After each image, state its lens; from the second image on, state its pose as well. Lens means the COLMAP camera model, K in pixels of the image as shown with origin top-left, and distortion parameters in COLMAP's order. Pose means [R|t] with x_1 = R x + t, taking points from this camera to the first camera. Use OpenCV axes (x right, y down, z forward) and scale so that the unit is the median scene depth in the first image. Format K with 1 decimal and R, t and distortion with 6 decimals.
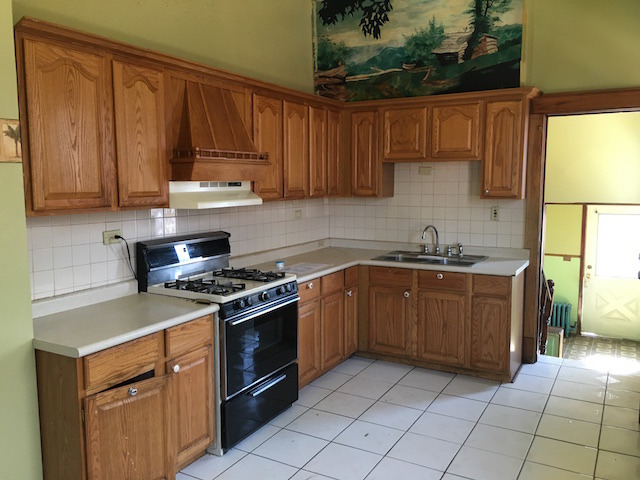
lens RADIAL K [[543.5, 0, 319.8], [0, 543.5, 241.8], [0, 0, 1]] dist [0.014226, -0.001884]
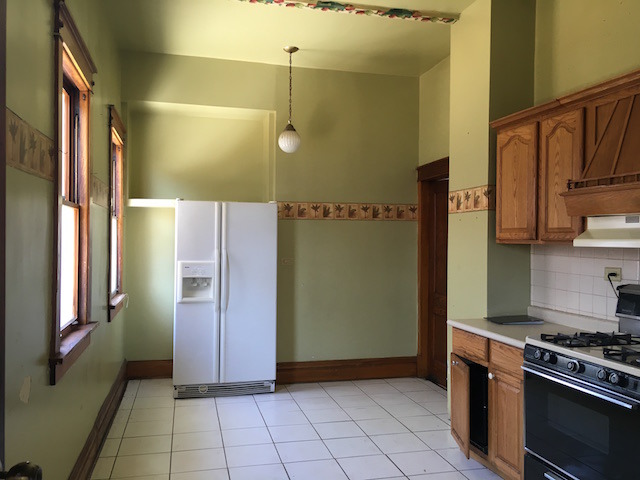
lens RADIAL K [[543.5, 0, 319.8], [0, 543.5, 239.1], [0, 0, 1]] dist [0.014226, -0.001884]
pose [[-0.717118, -0.002994, -0.696945, 0.780858], [-0.087107, 0.992535, 0.085365, -0.122807], [0.691487, 0.121926, -0.712025, 1.469699]]
